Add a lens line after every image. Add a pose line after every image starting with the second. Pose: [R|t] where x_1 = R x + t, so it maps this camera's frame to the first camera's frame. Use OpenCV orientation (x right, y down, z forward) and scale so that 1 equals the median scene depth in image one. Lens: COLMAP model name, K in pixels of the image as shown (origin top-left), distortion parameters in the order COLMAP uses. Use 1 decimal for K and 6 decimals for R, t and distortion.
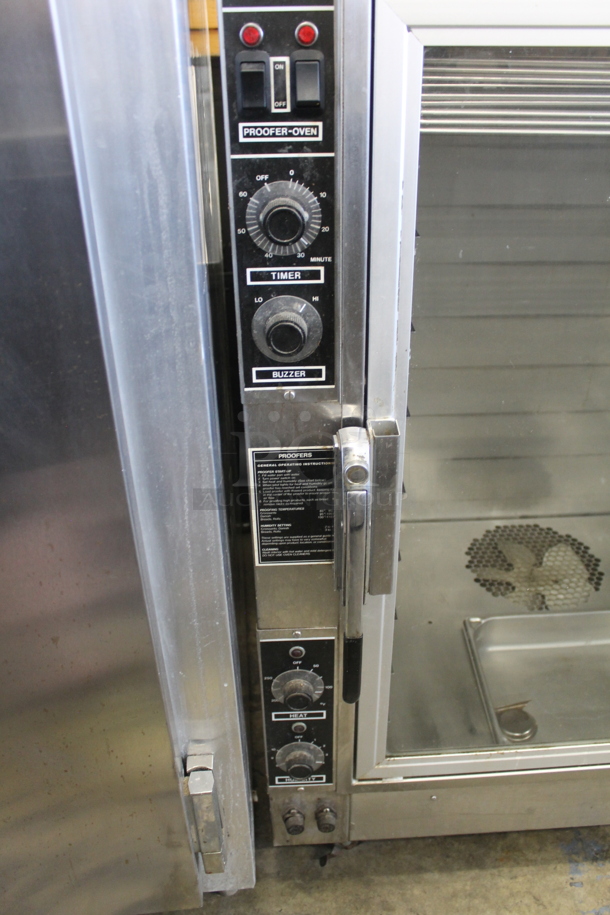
lens RADIAL K [[776.9, 0, 313.4], [0, 776.9, 462.0], [0, 0, 1]] dist [-0.165468, 0.141431]
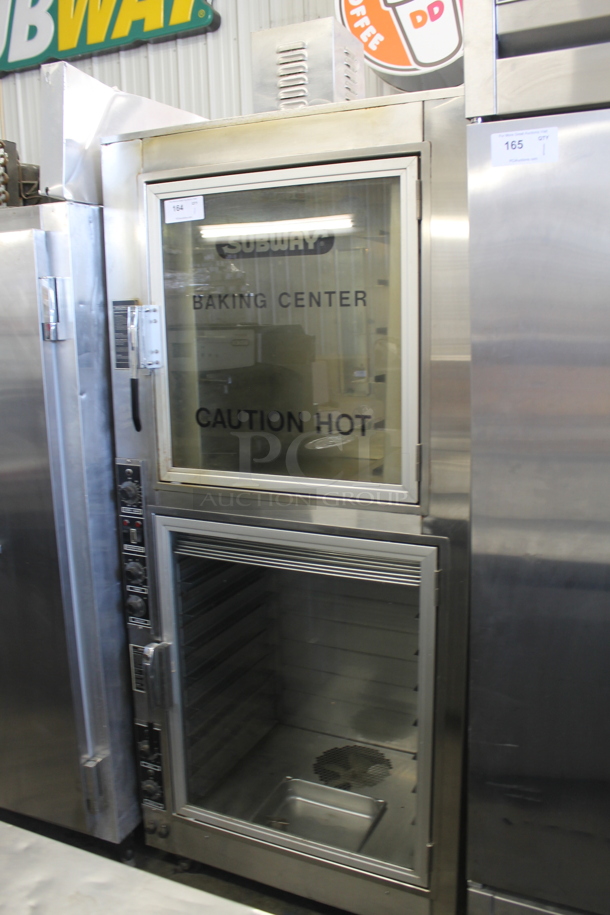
lens RADIAL K [[776.9, 0, 313.4], [0, 776.9, 462.0], [0, 0, 1]] dist [-0.165468, 0.141431]
pose [[0.887748, 0.088117, -0.451817, 1.299631], [-0.235827, 0.929982, -0.281990, -0.004554], [0.395334, 0.356887, 0.846371, -1.038131]]
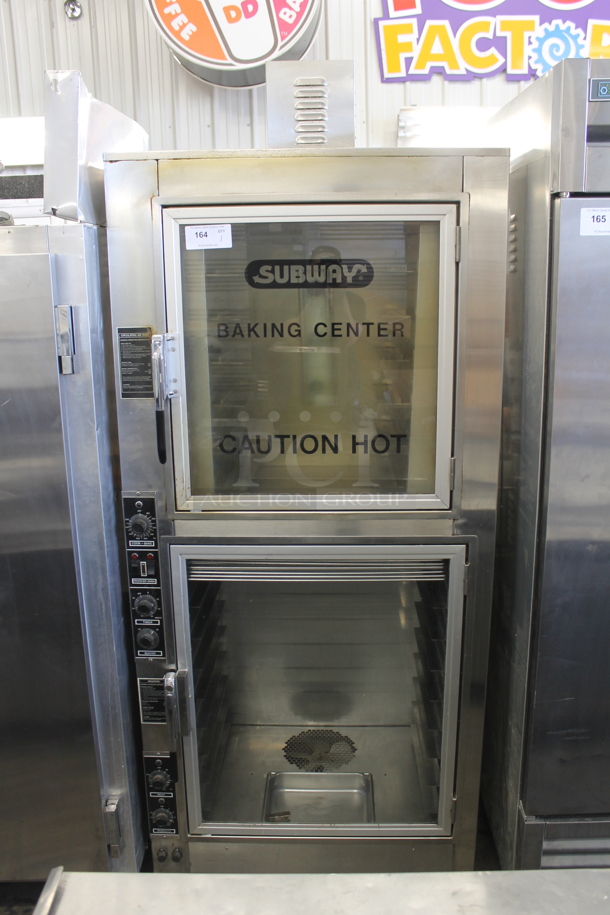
lens RADIAL K [[776.9, 0, 313.4], [0, 776.9, 462.0], [0, 0, 1]] dist [-0.165468, 0.141431]
pose [[0.997606, 0.021553, -0.065707, 0.533552], [-0.040278, 0.953478, -0.298760, 0.026379], [0.056211, 0.300691, 0.952064, -1.371363]]
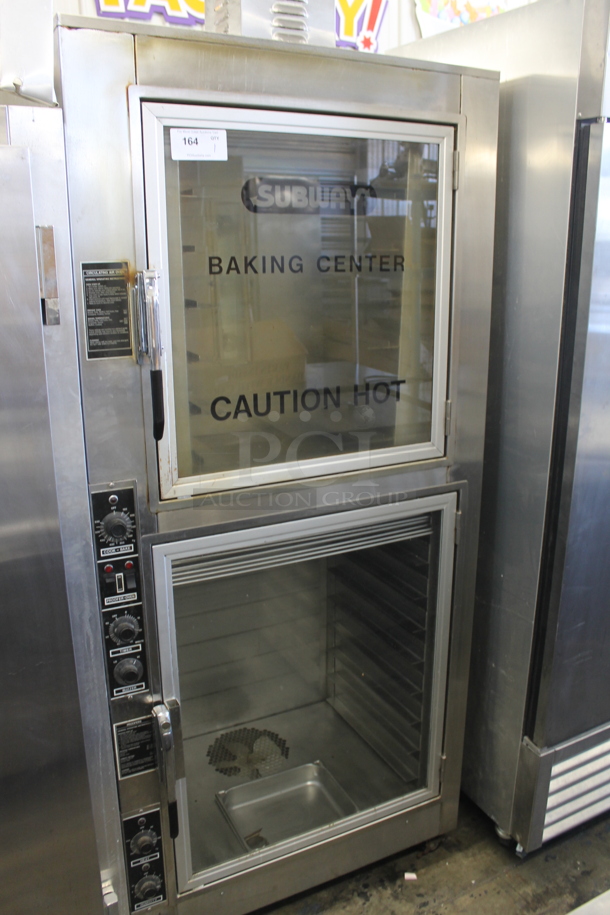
lens RADIAL K [[776.9, 0, 313.4], [0, 776.9, 462.0], [0, 0, 1]] dist [-0.165468, 0.141431]
pose [[0.907523, -0.101494, 0.407554, -0.269454], [0.207766, 0.951805, -0.225614, -0.091141], [-0.365013, 0.289425, 0.884872, -0.974923]]
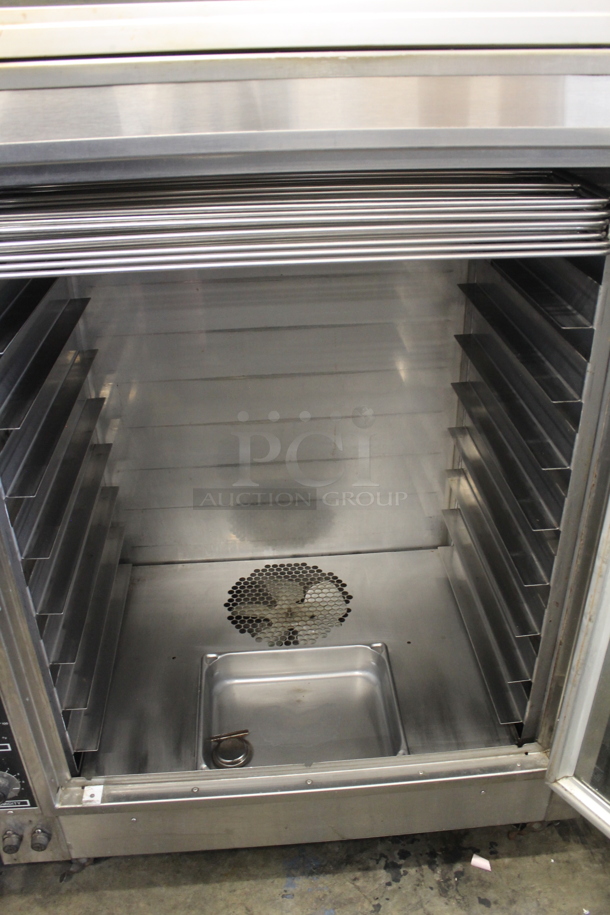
lens RADIAL K [[776.9, 0, 313.4], [0, 776.9, 462.0], [0, 0, 1]] dist [-0.165468, 0.141431]
pose [[0.999361, -0.020554, 0.029238, 0.415609], [0.020937, 0.999698, -0.012859, -0.069556], [-0.028965, 0.013463, 0.999490, -0.135162]]
